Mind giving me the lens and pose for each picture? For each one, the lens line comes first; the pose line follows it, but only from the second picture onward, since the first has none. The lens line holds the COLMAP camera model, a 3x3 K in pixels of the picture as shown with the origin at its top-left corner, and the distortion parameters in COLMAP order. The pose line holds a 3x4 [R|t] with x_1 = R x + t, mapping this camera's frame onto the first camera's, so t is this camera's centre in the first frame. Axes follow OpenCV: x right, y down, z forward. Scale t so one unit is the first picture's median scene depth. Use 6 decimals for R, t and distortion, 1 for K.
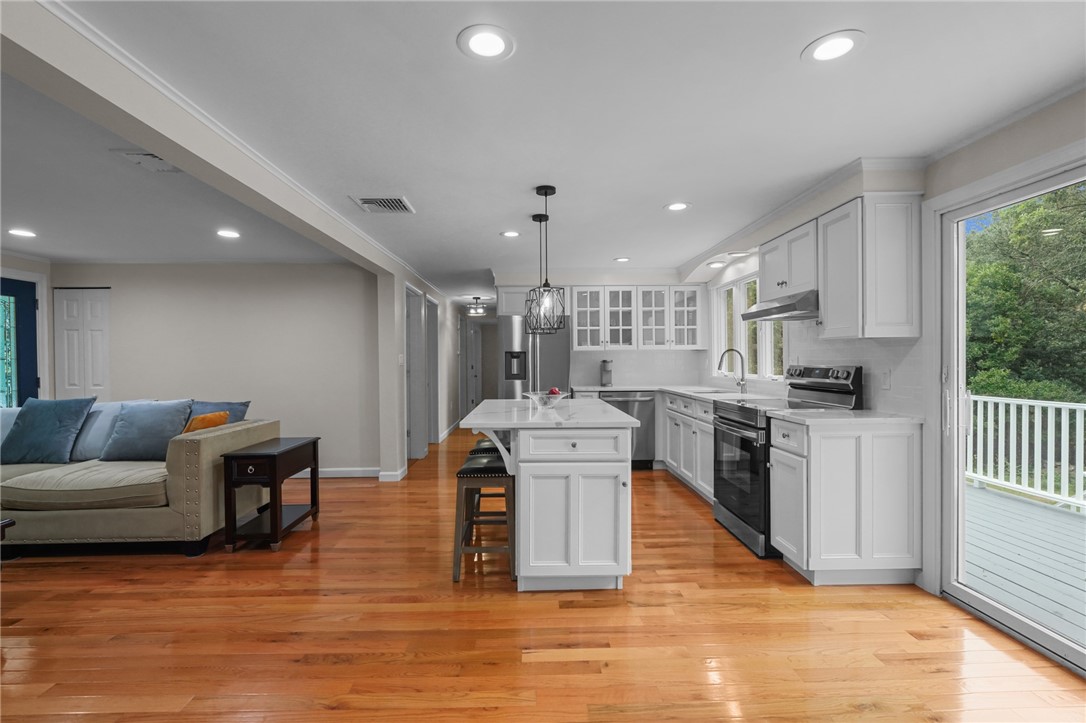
lens RADIAL K [[497.5, 0, 546.6], [0, 497.5, 365.9], [0, 0, 1]] dist [-0.004466, -0.000006]
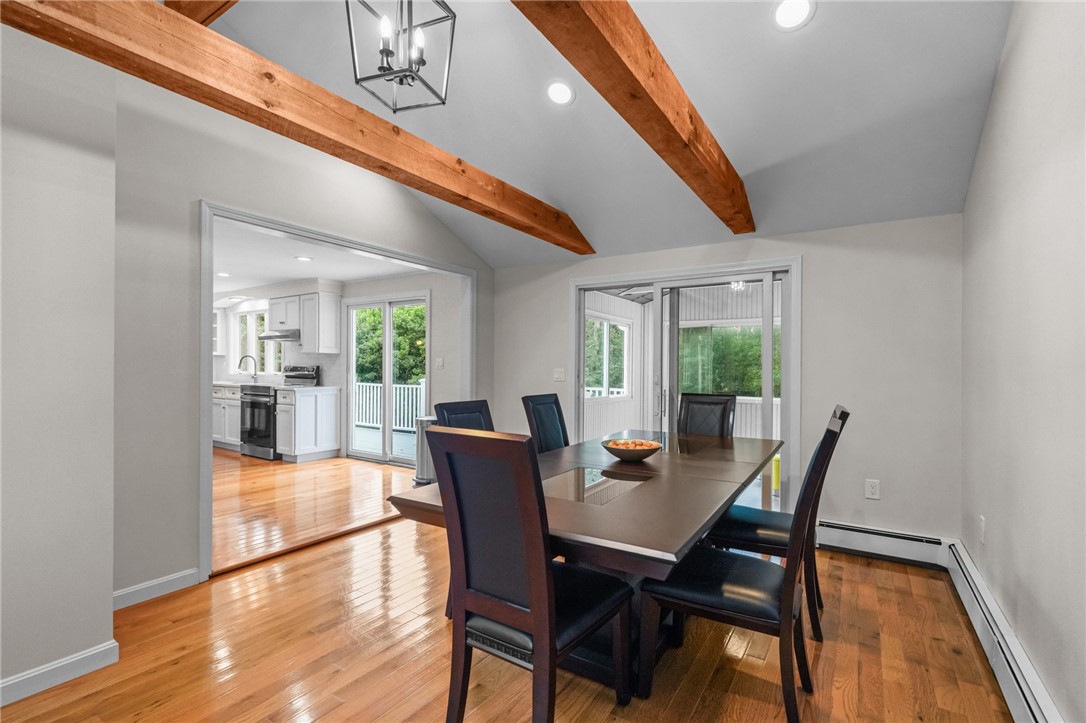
lens RADIAL K [[497.5, 0, 542.5], [0, 497.5, 368.6], [0, 0, 1]] dist [-0.004466, -0.000006]
pose [[0.585494, 0.009425, 0.810622, -0.110187], [-0.000214, 0.999934, -0.011472, 0.007406], [-0.810677, 0.006543, 0.585457, -0.210603]]
